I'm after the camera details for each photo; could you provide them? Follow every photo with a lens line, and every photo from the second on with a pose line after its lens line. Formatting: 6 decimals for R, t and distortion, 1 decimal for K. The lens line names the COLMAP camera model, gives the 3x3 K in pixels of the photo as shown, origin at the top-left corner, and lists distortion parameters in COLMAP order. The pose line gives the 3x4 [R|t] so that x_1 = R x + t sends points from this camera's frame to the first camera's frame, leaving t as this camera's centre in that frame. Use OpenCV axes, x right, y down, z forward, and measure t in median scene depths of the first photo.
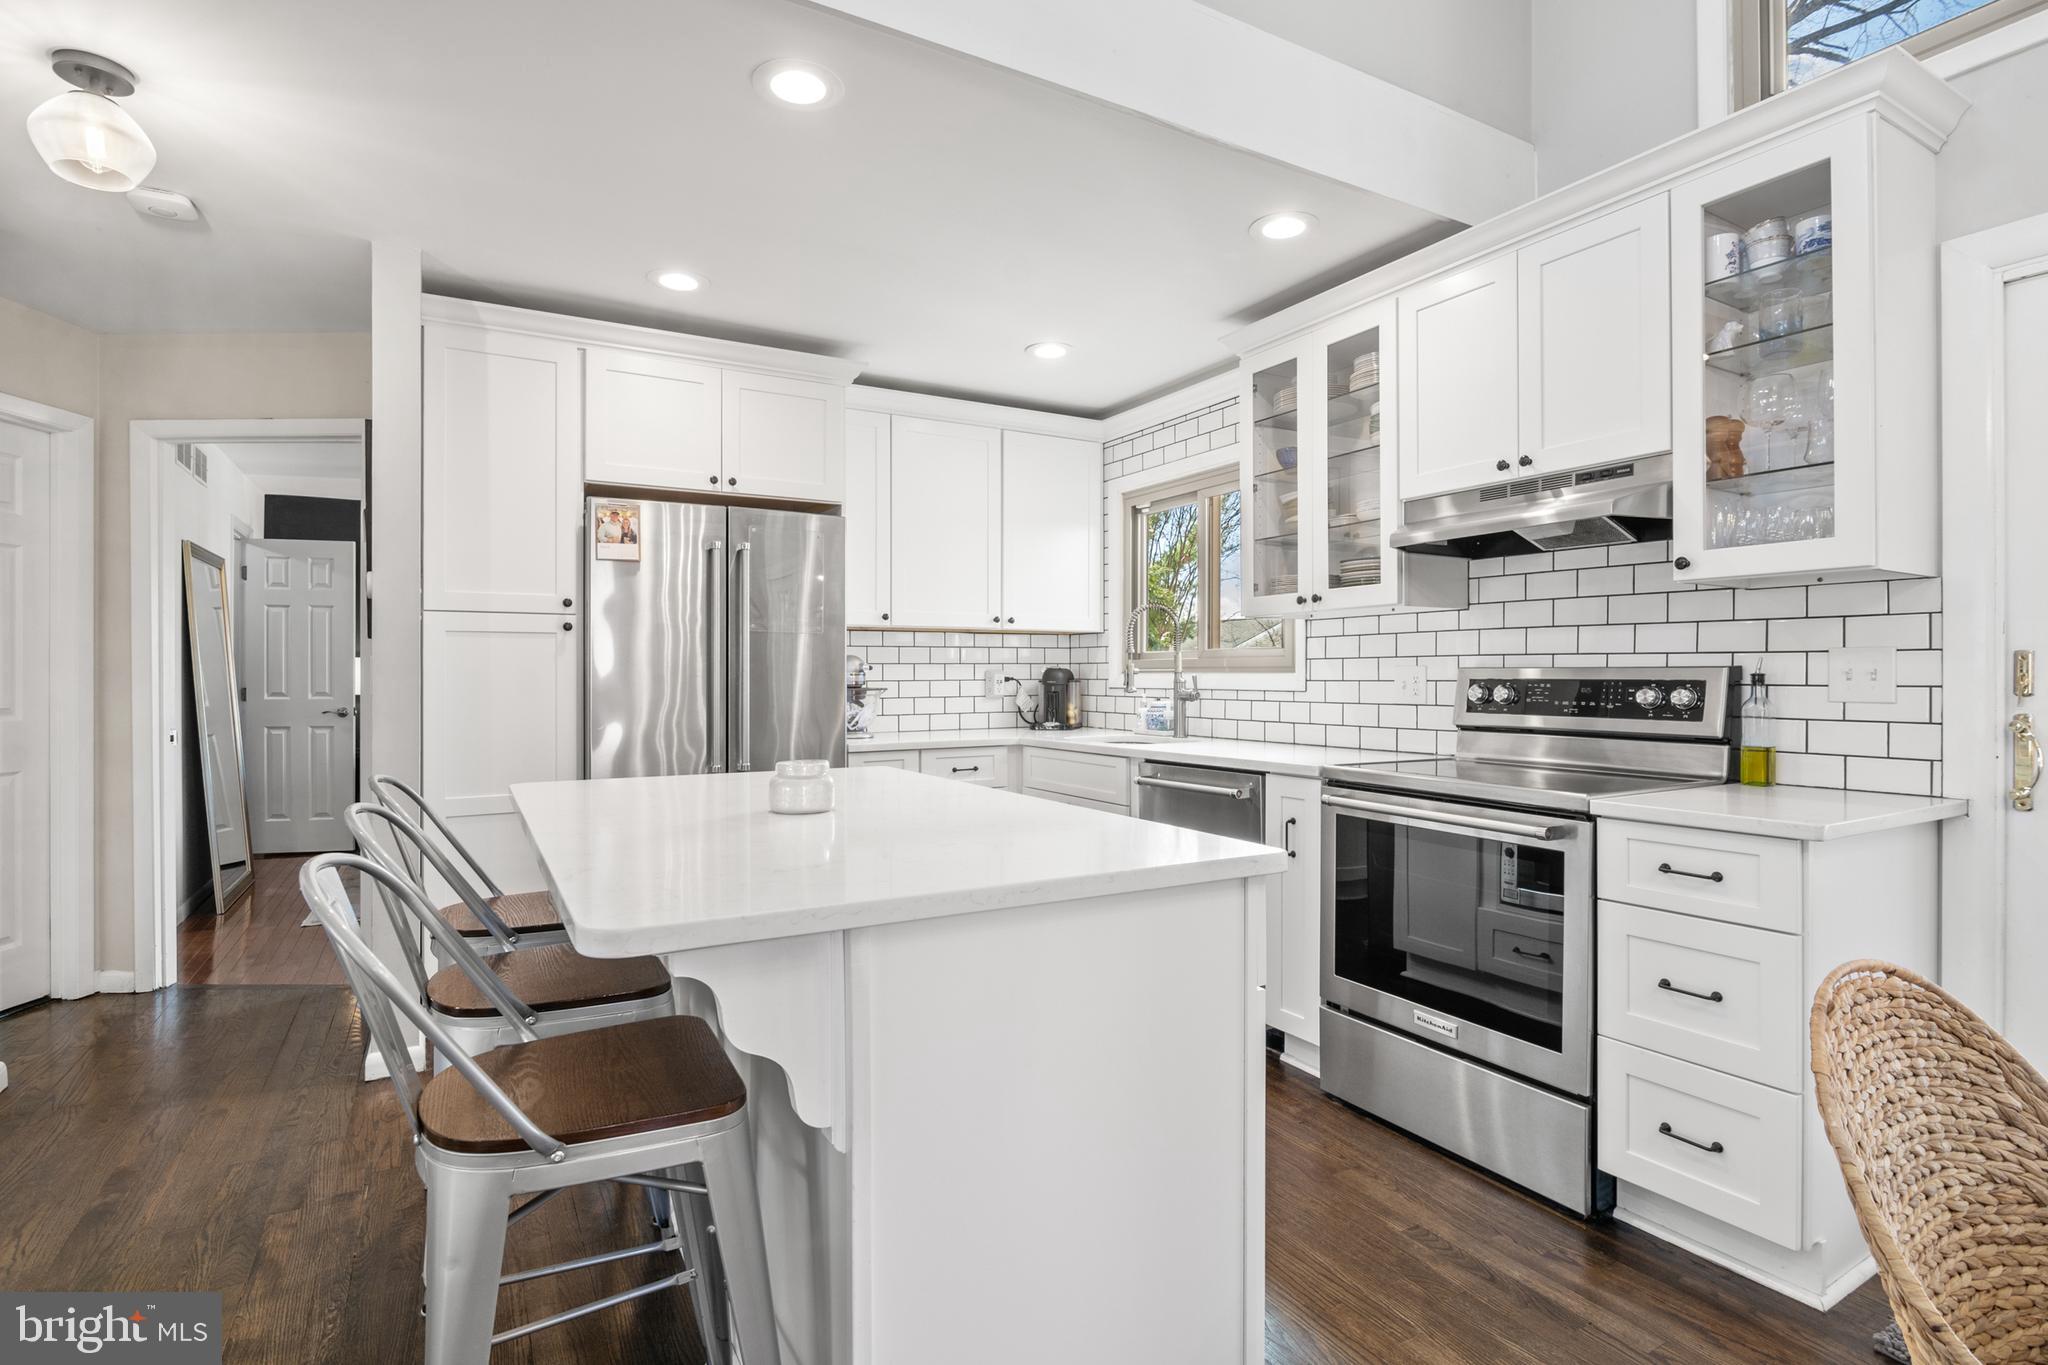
lens RADIAL K [[957.0, 0, 1023.8], [0, 957.0, 682.8], [0, 0, 1]] dist [0.008155, -0.003515]
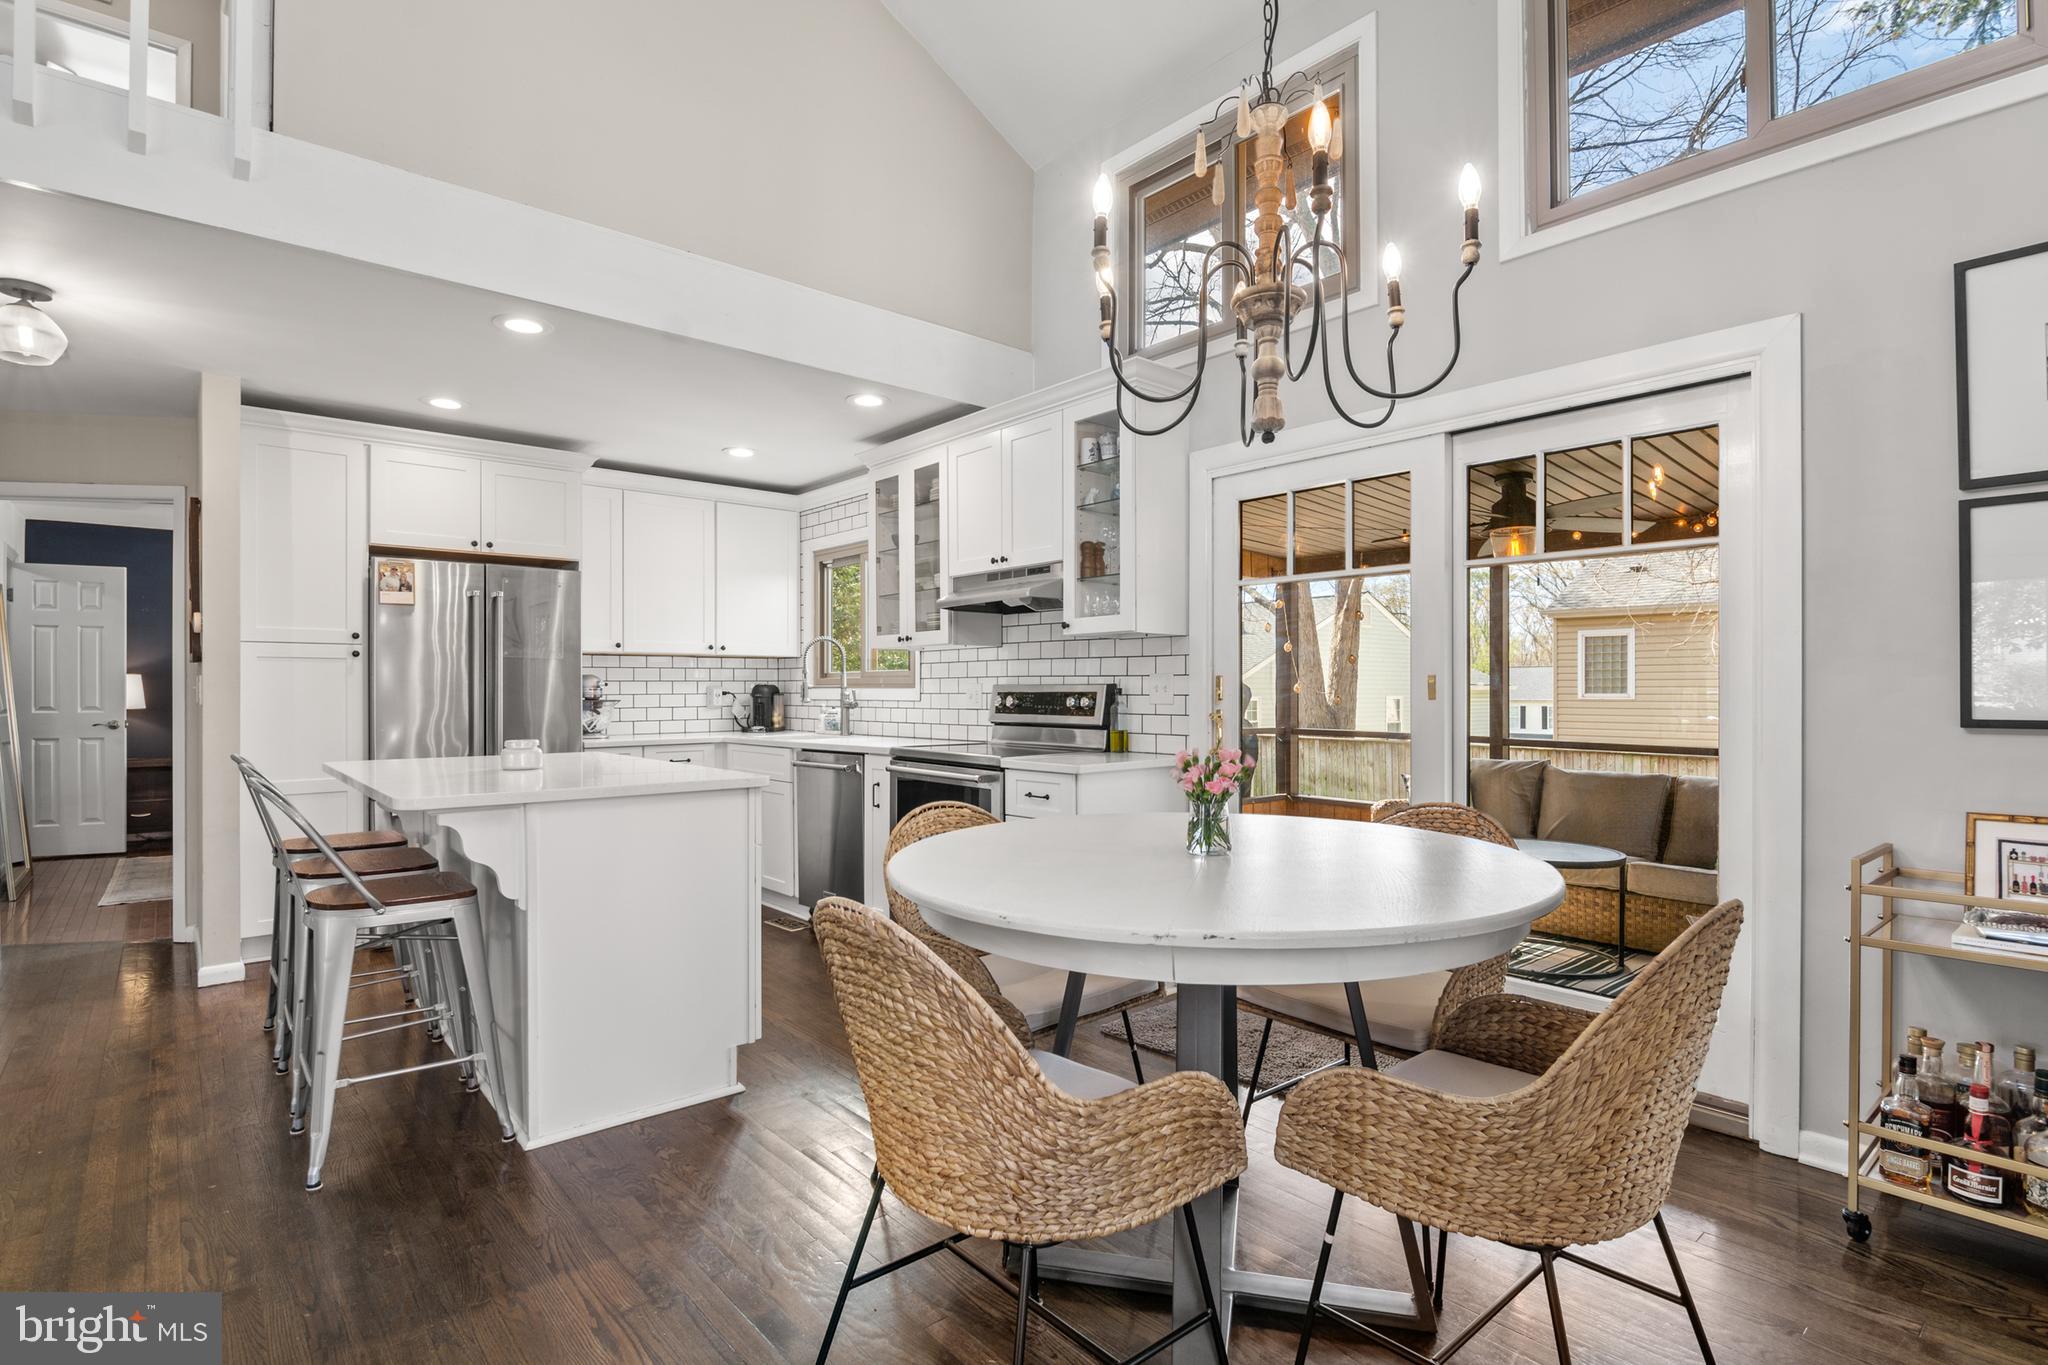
lens RADIAL K [[957.0, 0, 990.1], [0, 957.0, 694.0], [0, 0, 1]] dist [0.008155, -0.003515]
pose [[0.986180, -0.000898, 0.165673, 0.185362], [0.001779, 0.999985, -0.005172, 0.007019], [-0.165665, 0.005396, 0.986167, -0.494643]]
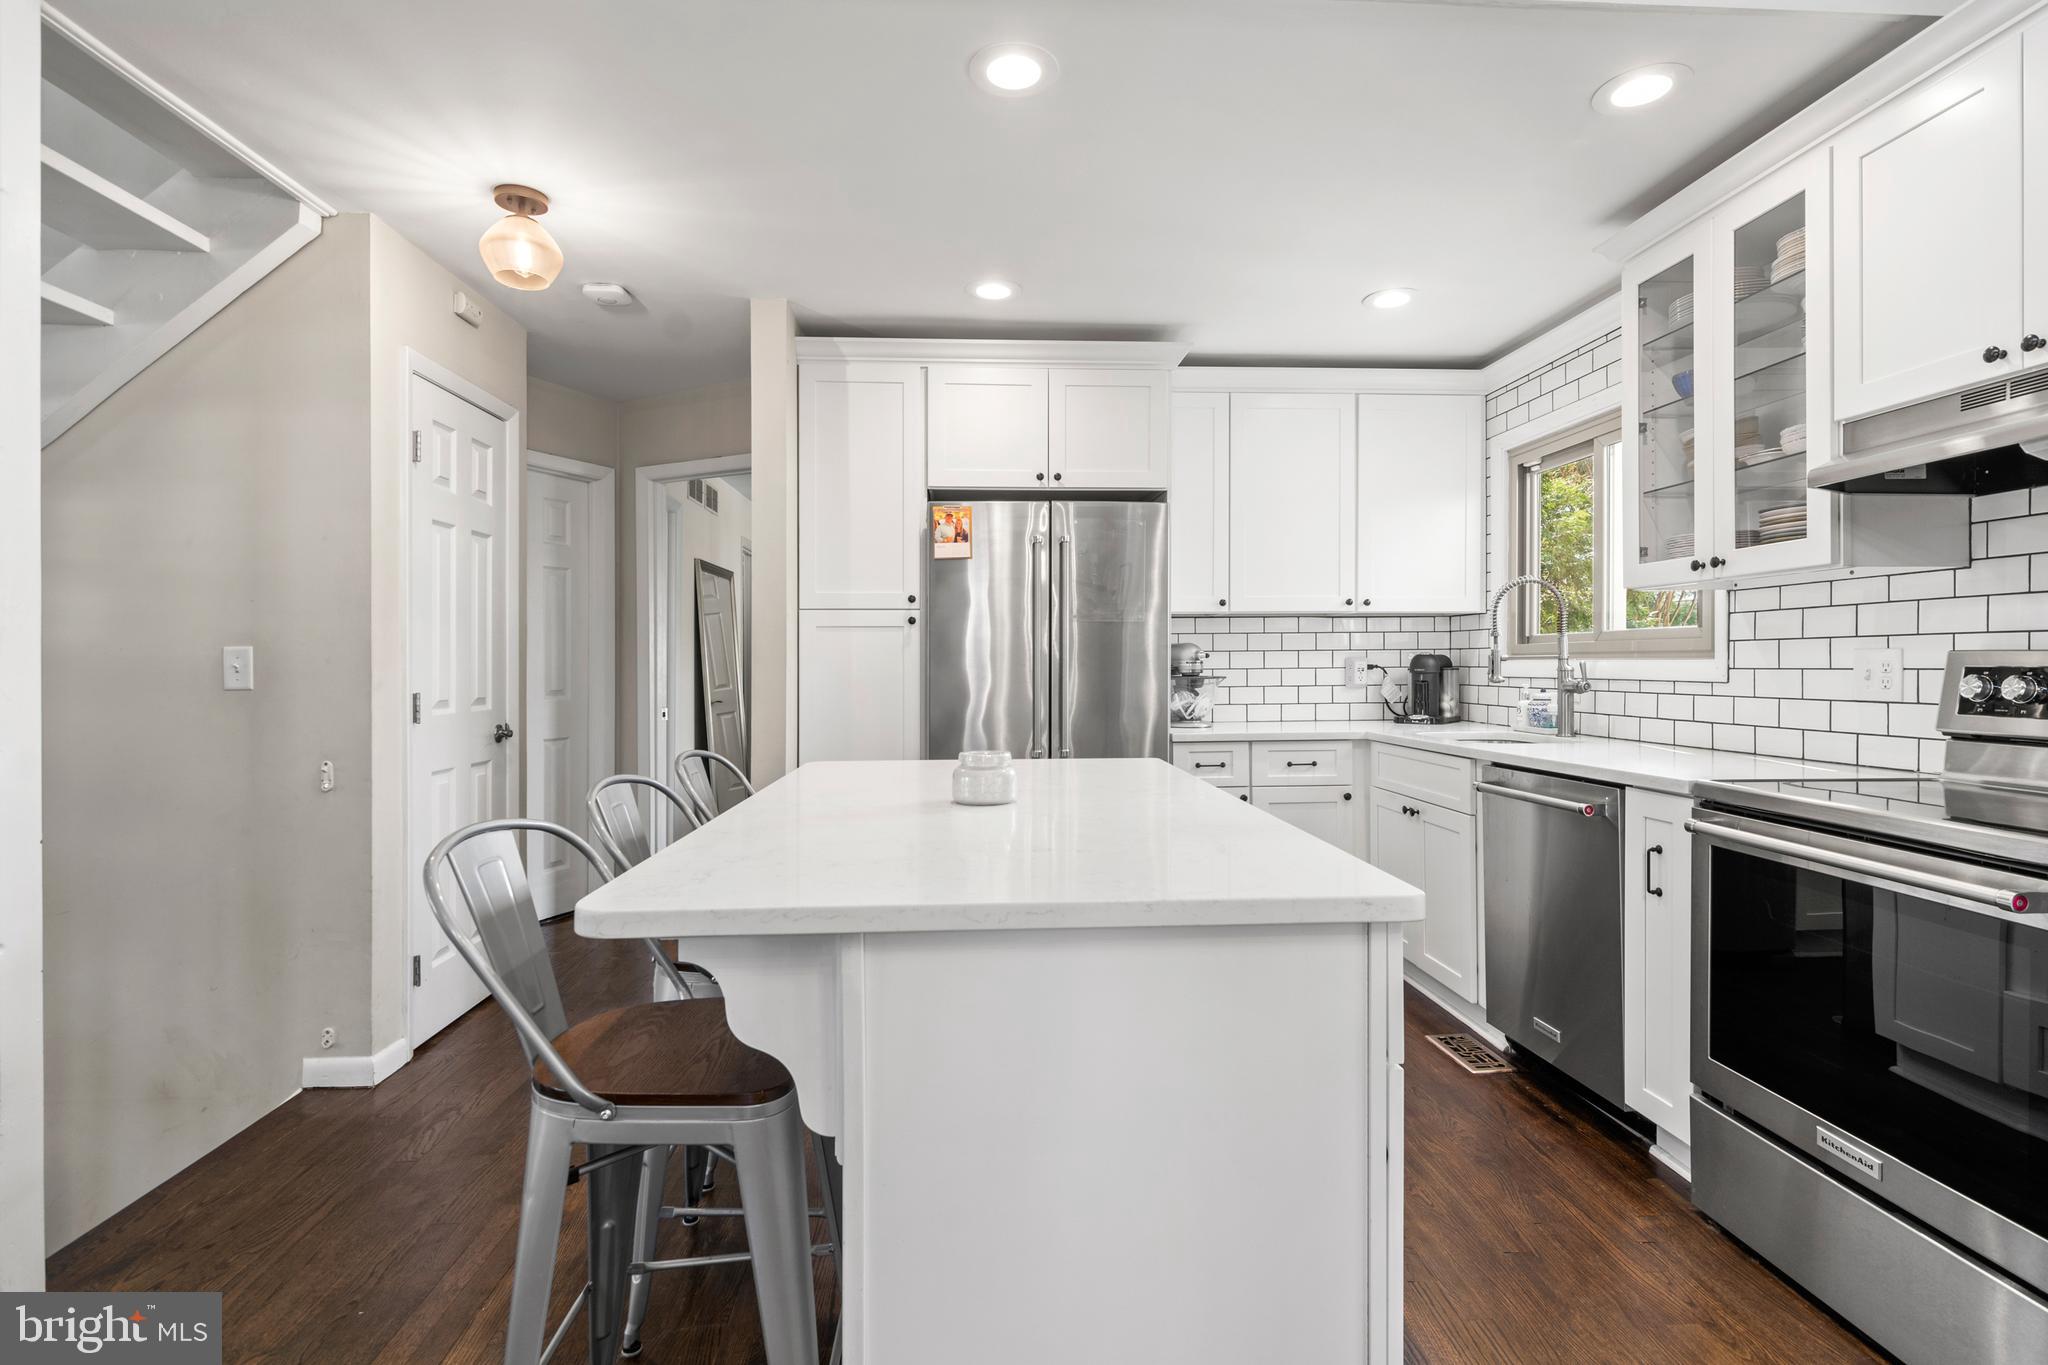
lens RADIAL K [[957.0, 0, 1066.6], [0, 957.0, 668.3], [0, 0, 1]] dist [0.008155, -0.003515]
pose [[0.908994, -0.001102, -0.416808, 0.152297], [0.000417, 0.999998, -0.001735, -0.001759], [0.416809, 0.001403, 0.908993, 0.082915]]
